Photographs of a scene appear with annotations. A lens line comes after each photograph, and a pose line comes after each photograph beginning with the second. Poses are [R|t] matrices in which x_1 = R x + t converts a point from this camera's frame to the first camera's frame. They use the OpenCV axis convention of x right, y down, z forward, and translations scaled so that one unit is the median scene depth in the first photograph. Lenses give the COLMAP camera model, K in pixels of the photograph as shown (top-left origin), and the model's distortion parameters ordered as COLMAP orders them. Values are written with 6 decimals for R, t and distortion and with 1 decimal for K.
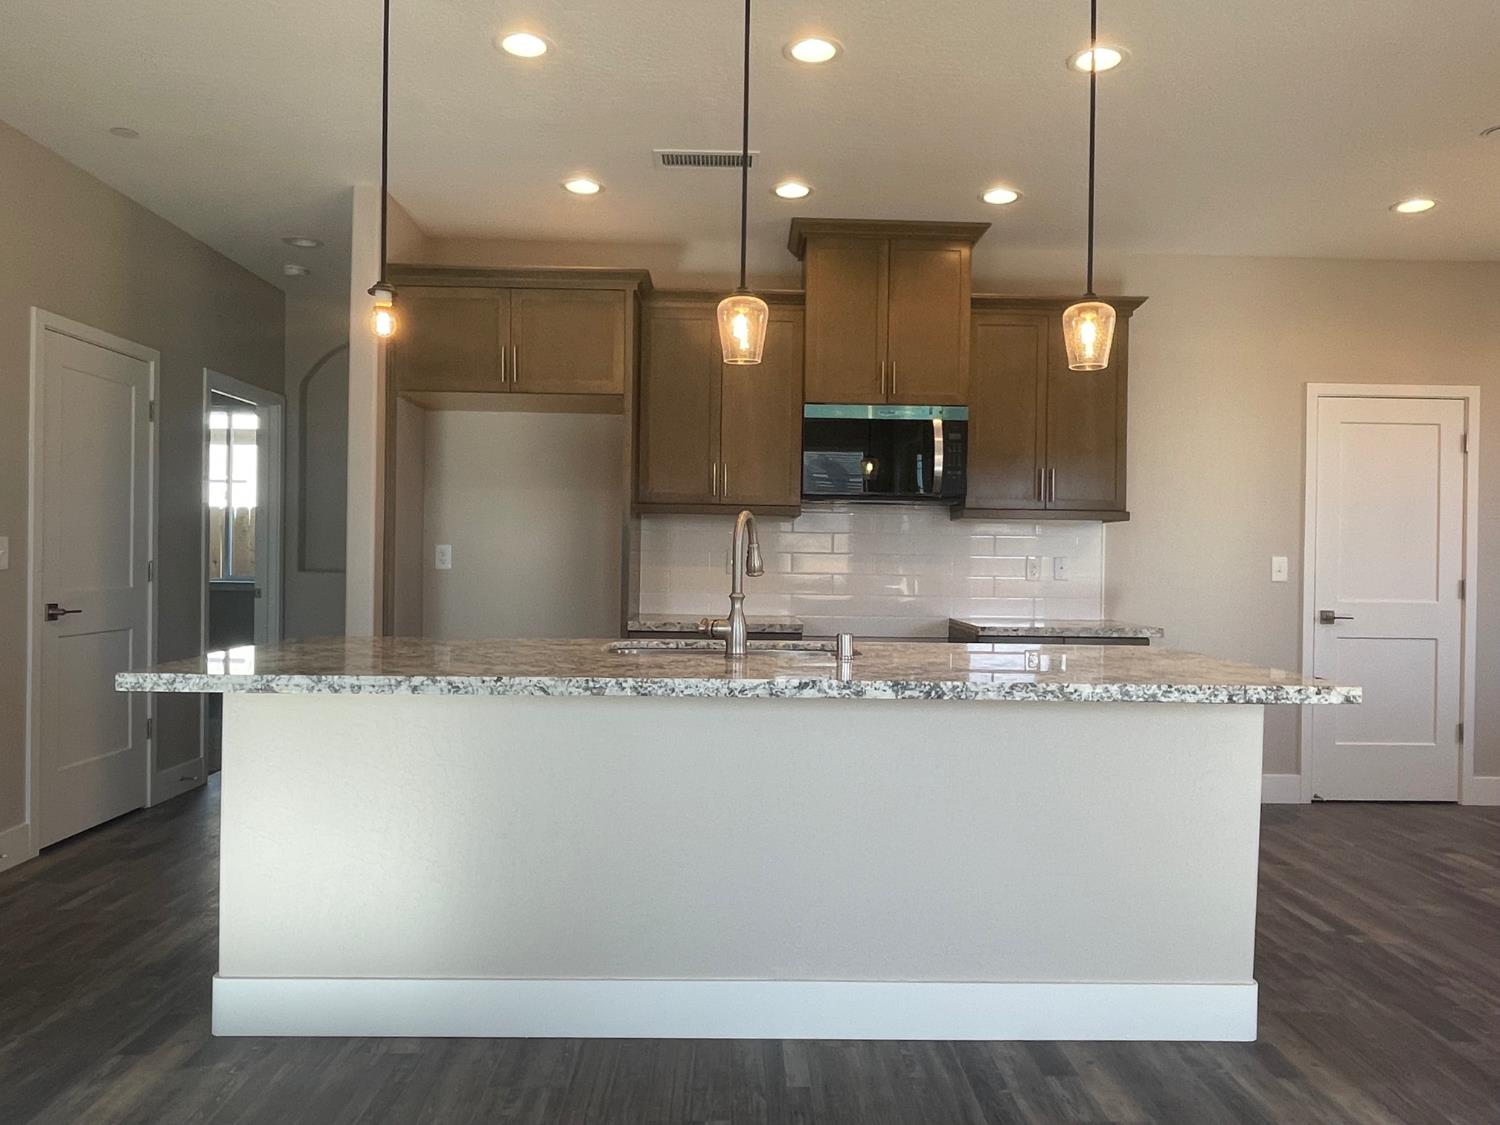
lens RADIAL K [[1076.9, 0, 765.9], [0, 1076.9, 565.6], [0, 0, 1]] dist [0.008467, -0.006281]
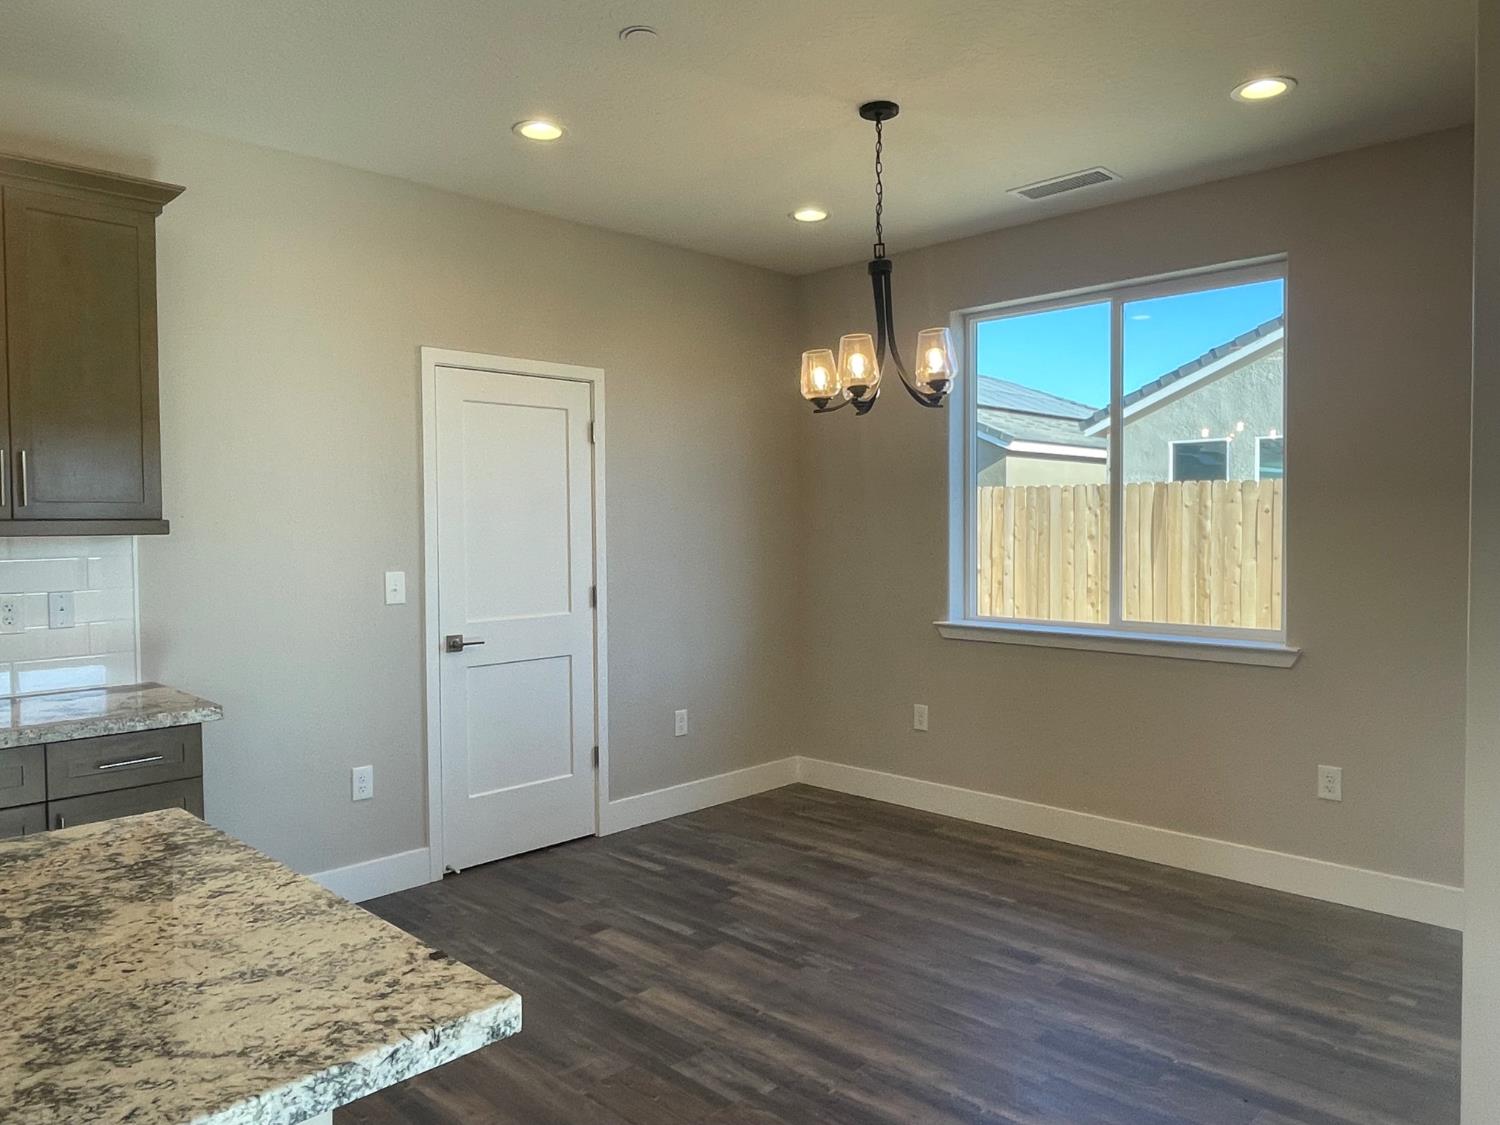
lens RADIAL K [[1076.9, 0, 754.6], [0, 1076.9, 555.6], [0, 0, 1]] dist [0.008467, -0.006281]
pose [[0.731062, -0.040589, 0.681102, 0.141207], [0.020958, 0.999094, 0.037045, -0.042477], [-0.681989, -0.012808, 0.731250, 0.264481]]
